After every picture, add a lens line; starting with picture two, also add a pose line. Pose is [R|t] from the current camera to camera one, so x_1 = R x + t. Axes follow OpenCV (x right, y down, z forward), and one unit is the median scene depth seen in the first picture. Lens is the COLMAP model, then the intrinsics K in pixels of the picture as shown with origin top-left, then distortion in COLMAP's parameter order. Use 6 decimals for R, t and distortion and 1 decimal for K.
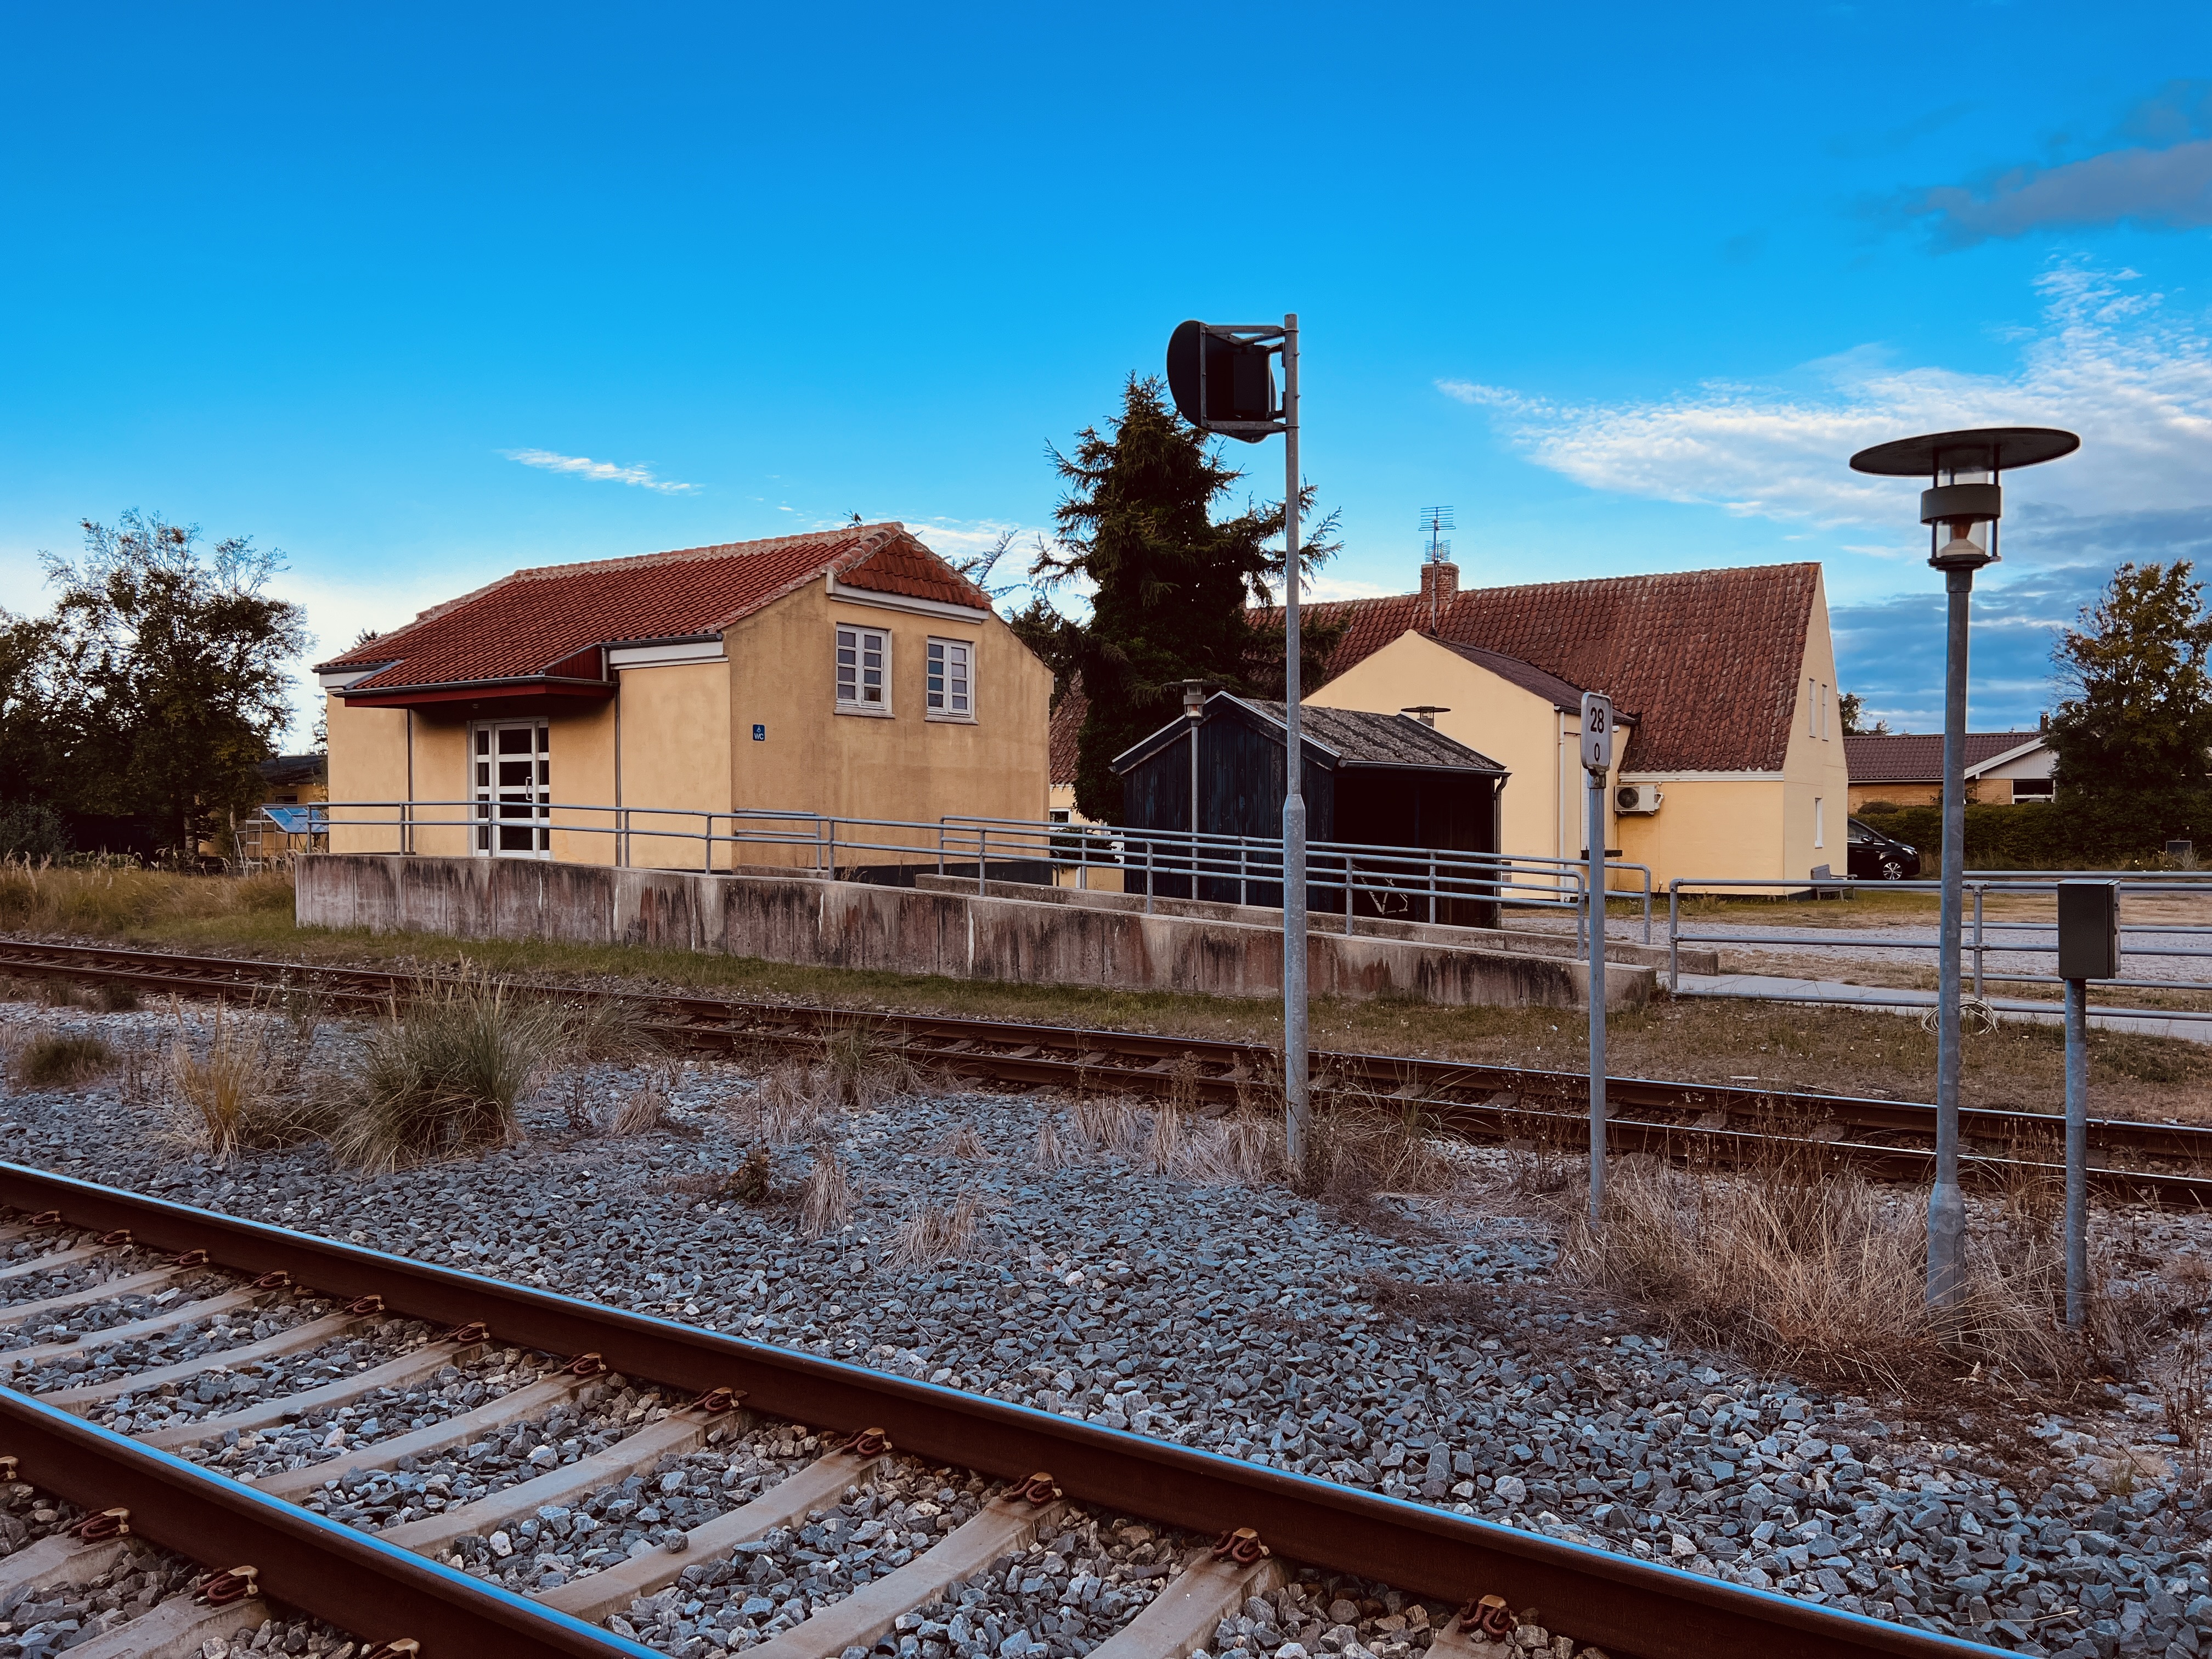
lens RADIAL K [[1660.0, 0, 1110.3], [0, 1660.0, 841.3], [0, 0, 1]] dist [0.100293, -0.156116]
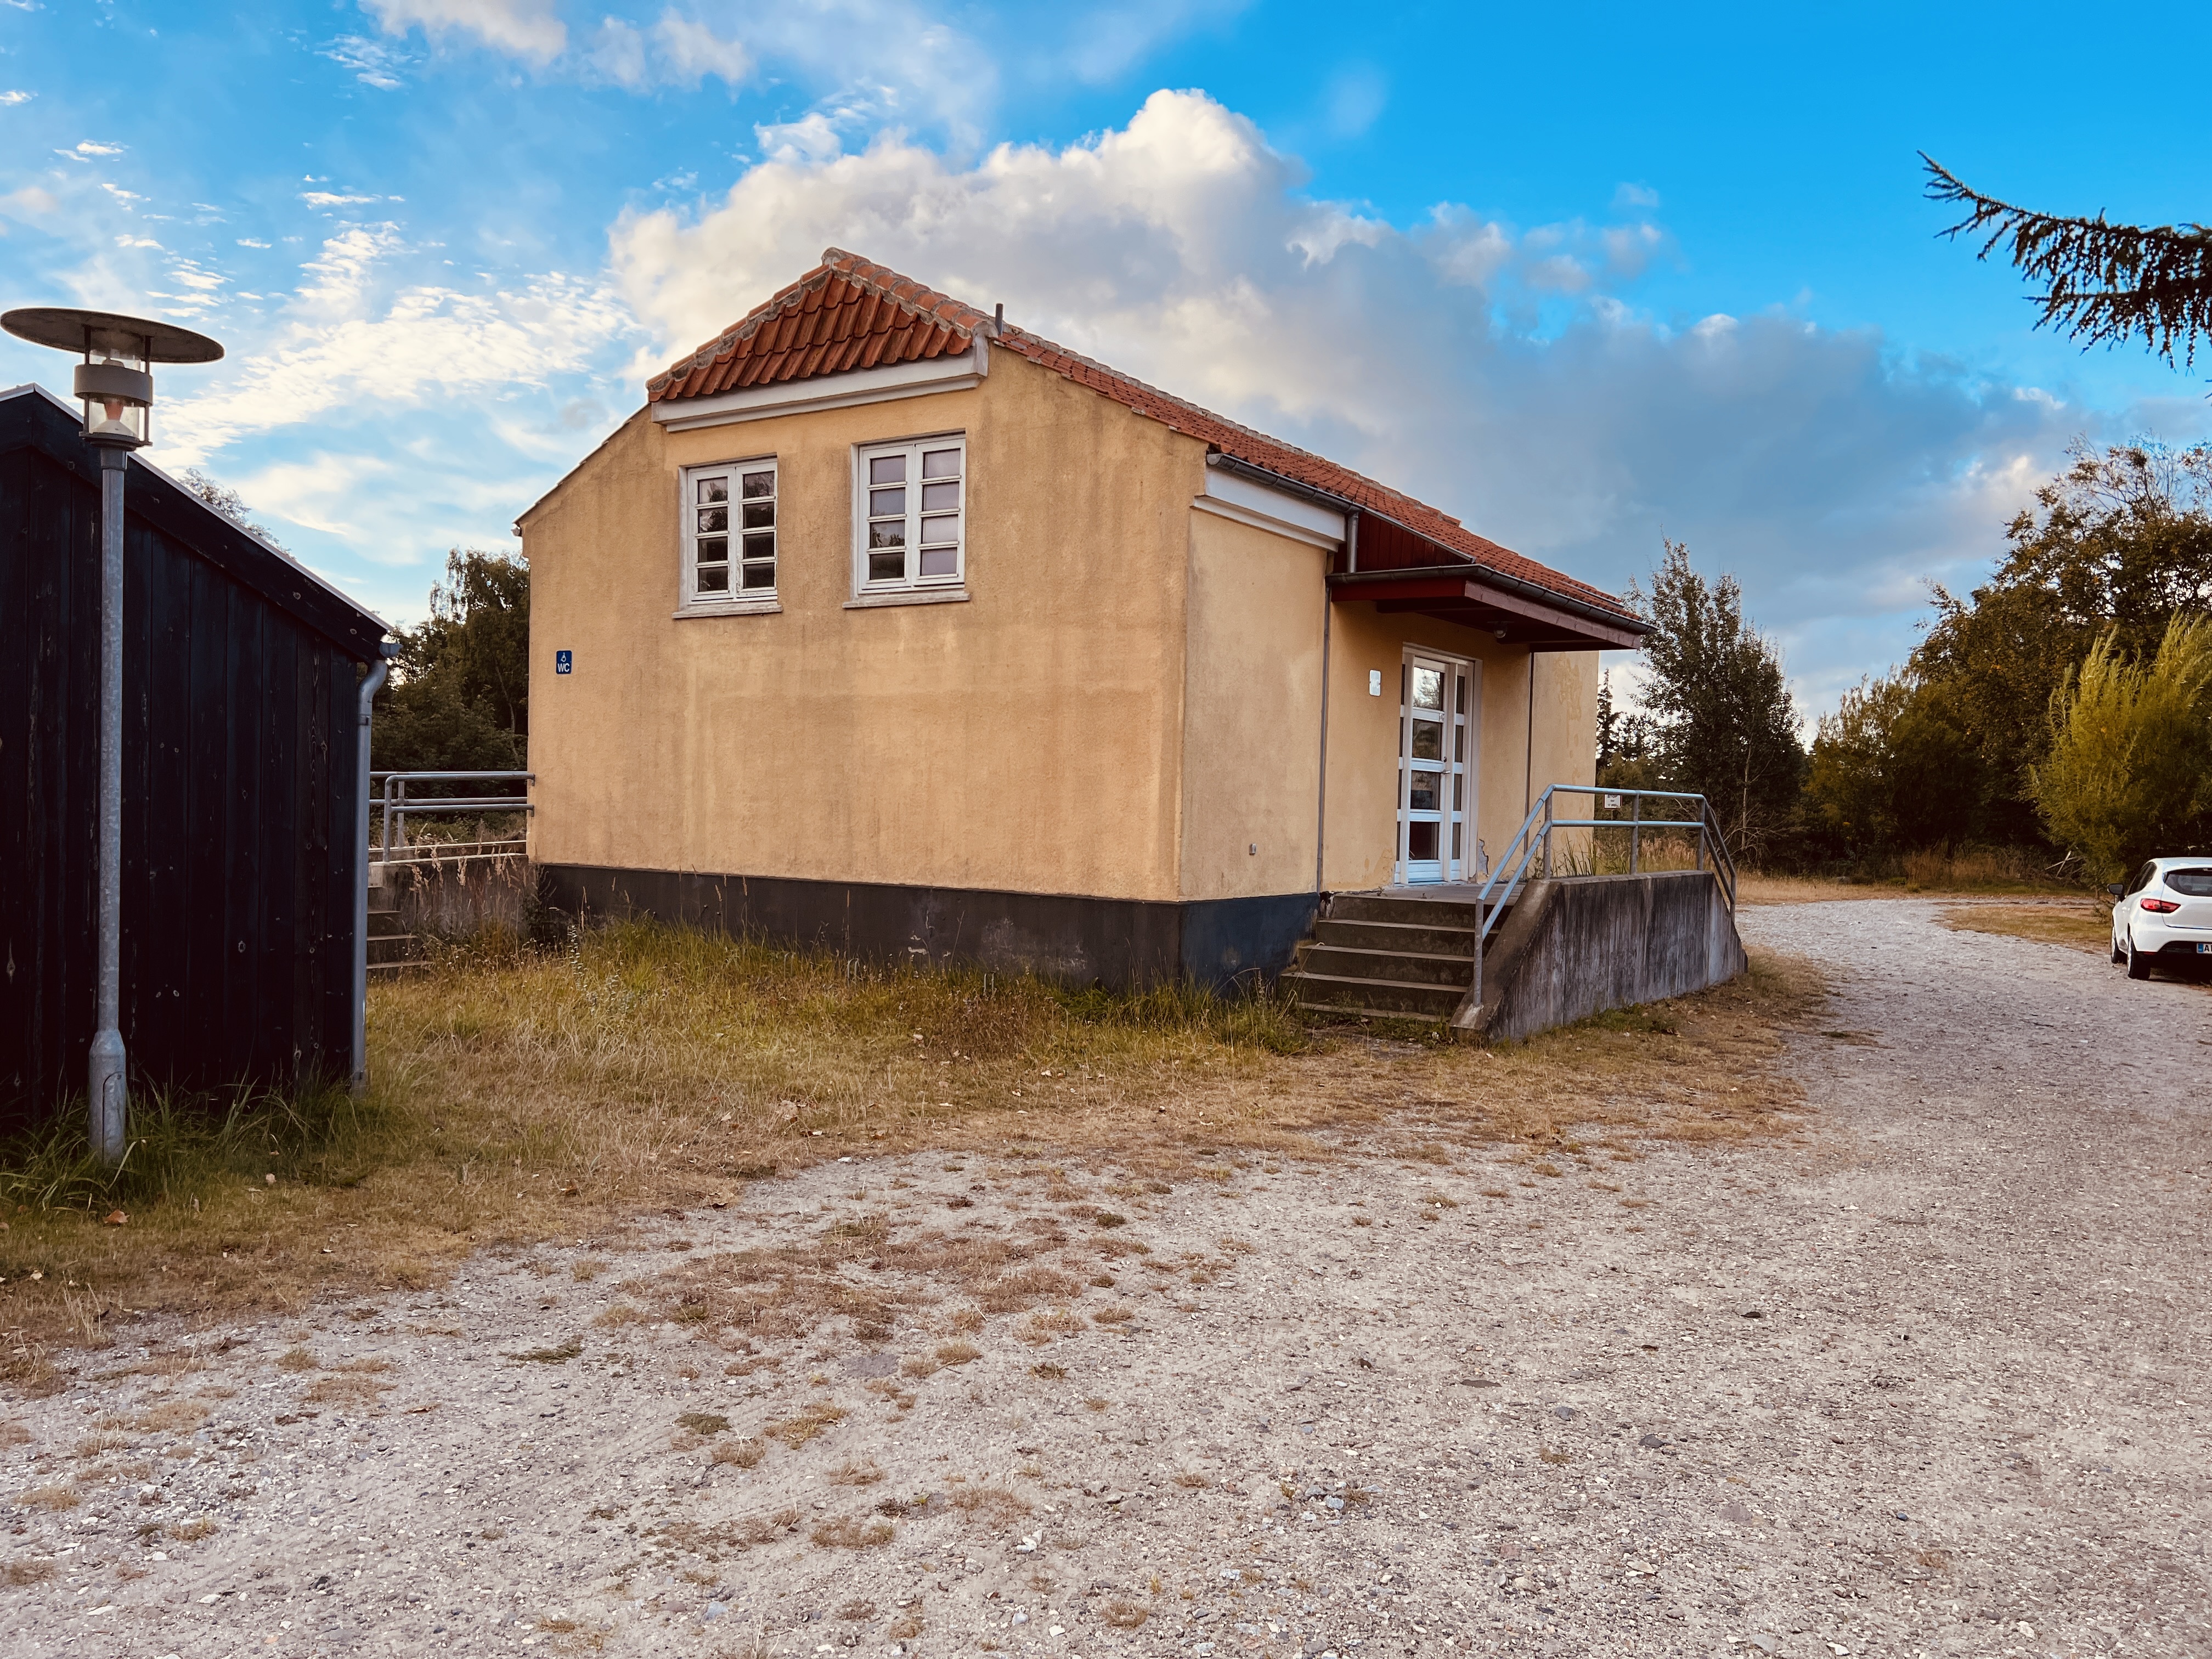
lens RADIAL K [[1660.0, 0, 1110.3], [0, 1660.0, 841.3], [0, 0, 1]] dist [0.100293, -0.156116]
pose [[-0.018473, 0.022873, -0.999568, 0.432643], [-0.037705, 0.999011, 0.023557, -0.015161], [0.999118, 0.038124, -0.017592, 1.135374]]
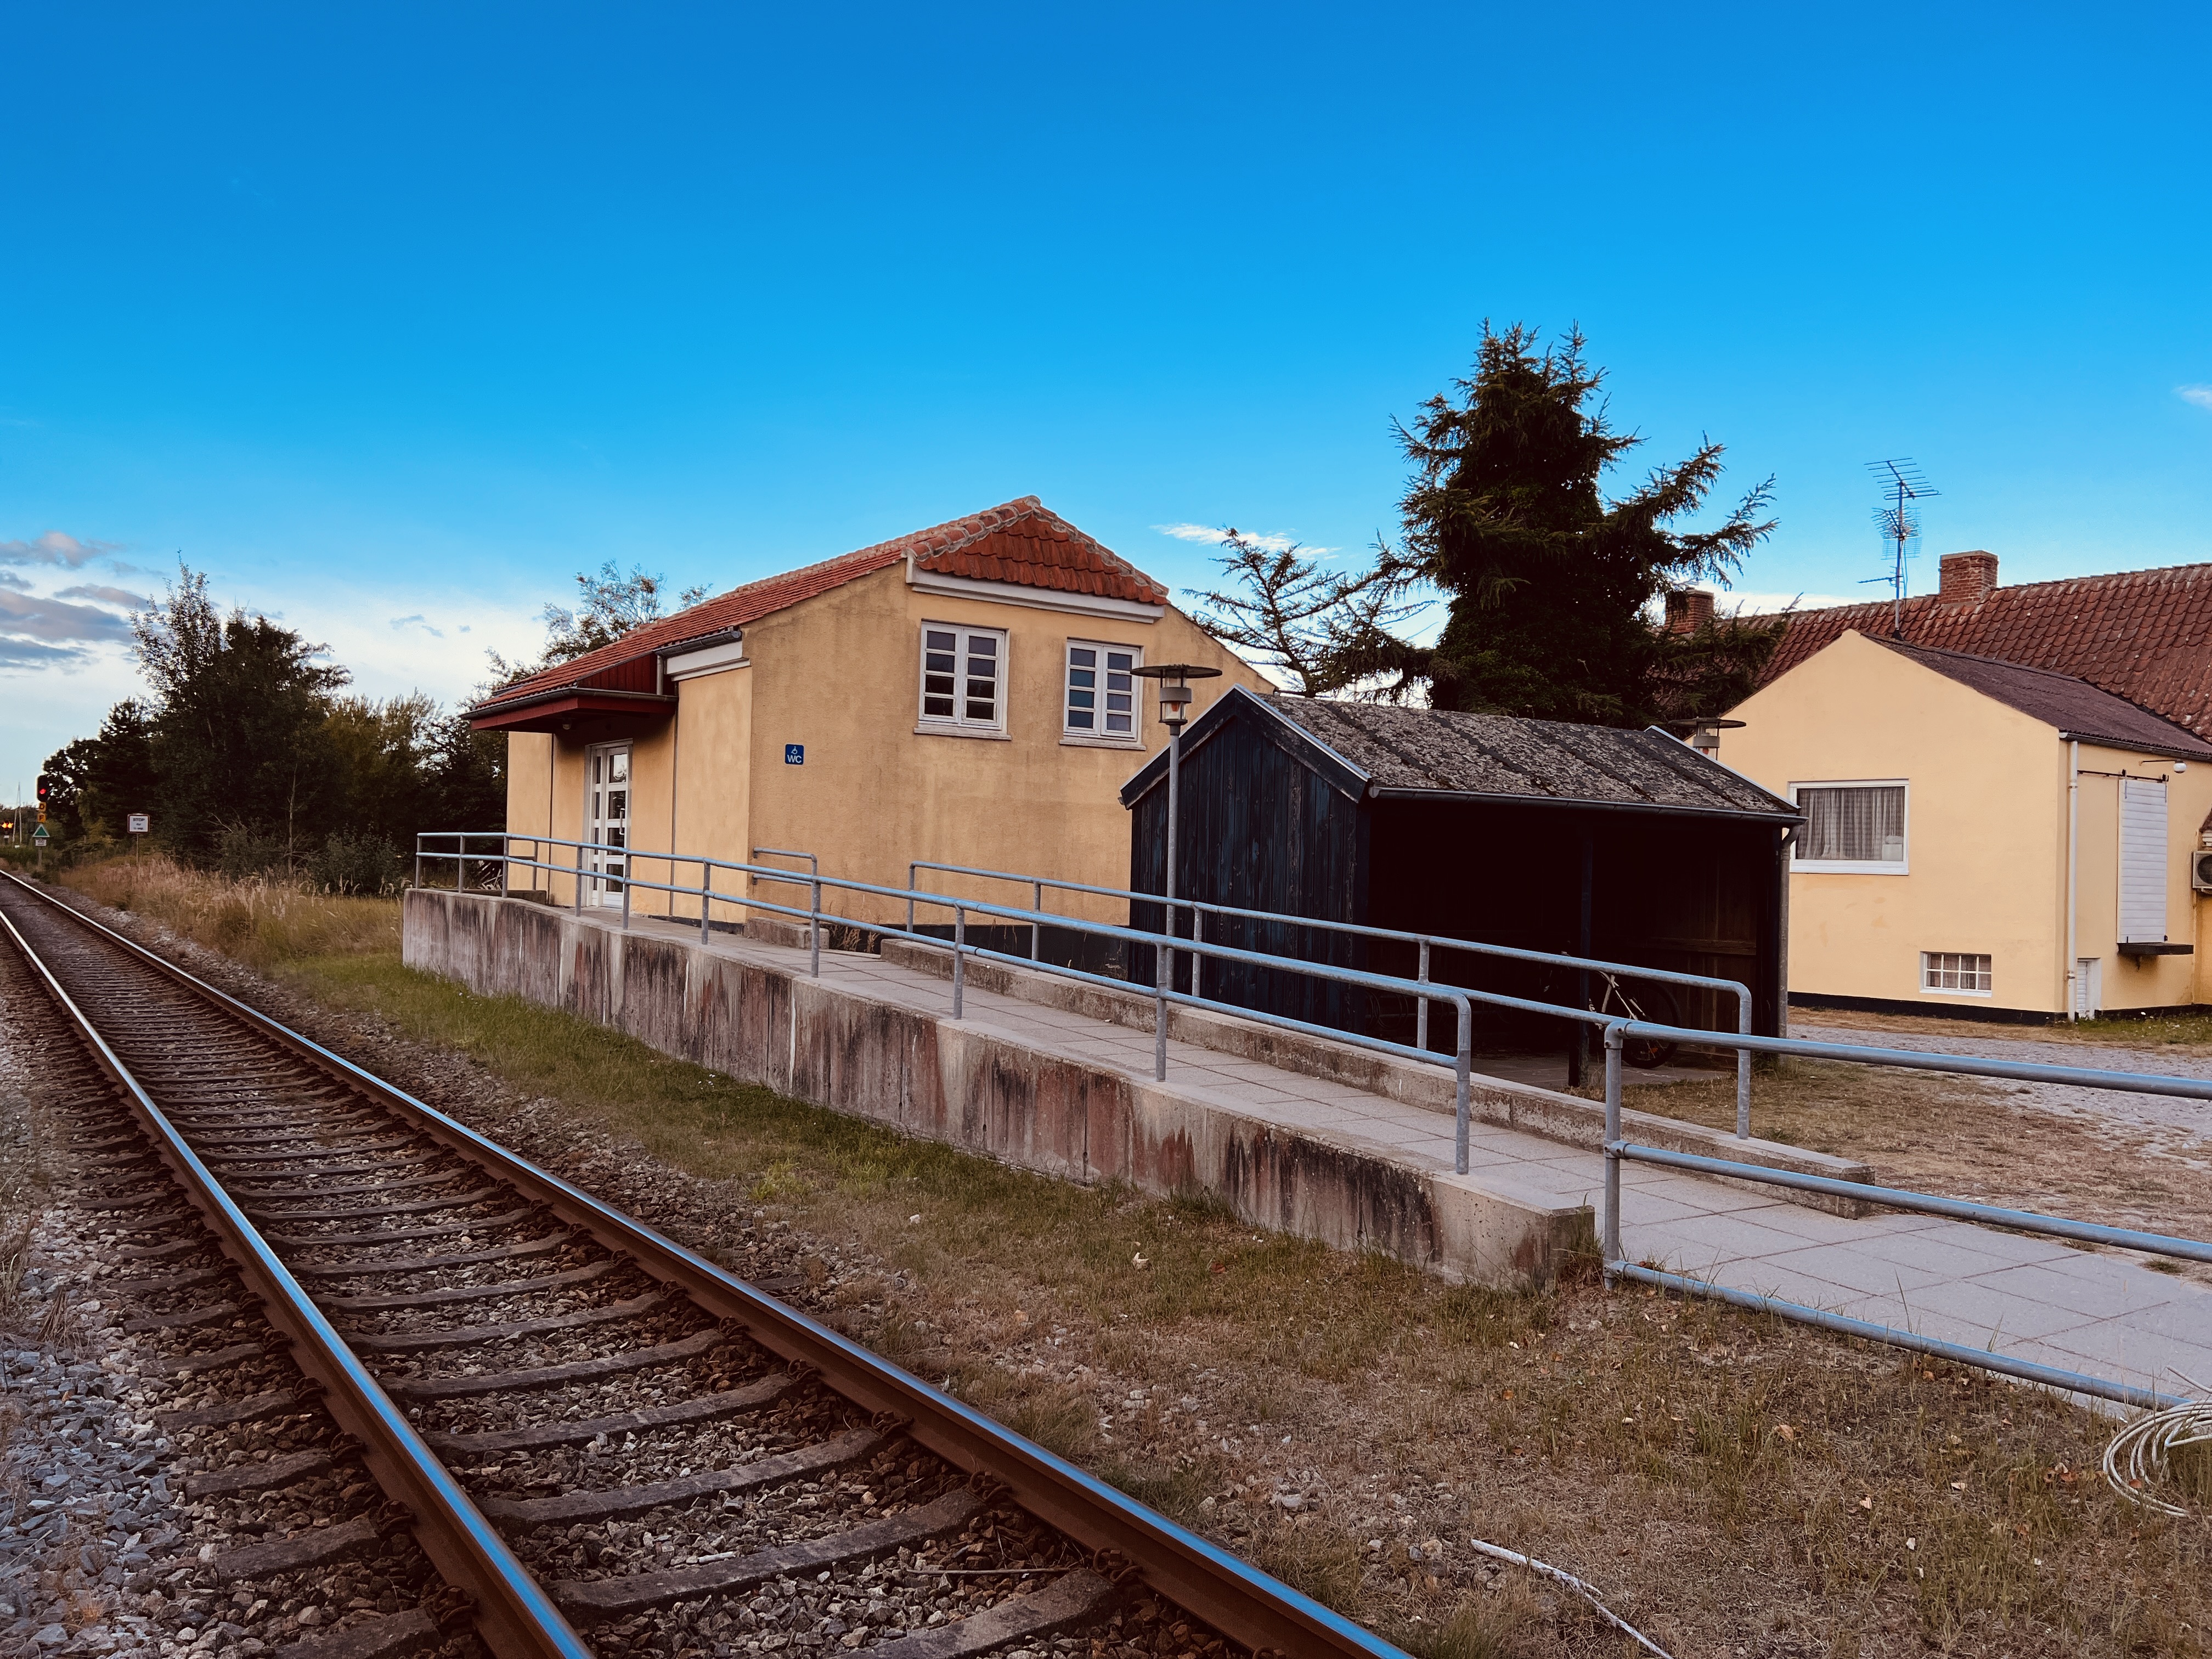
lens RADIAL K [[1660.0, 0, 1110.3], [0, 1660.0, 841.3], [0, 0, 1]] dist [0.100293, -0.156116]
pose [[0.931330, 0.020636, -0.363591, 0.206650], [-0.032675, 0.999101, -0.026993, -0.005984], [0.362707, 0.037020, 0.931168, 0.282574]]
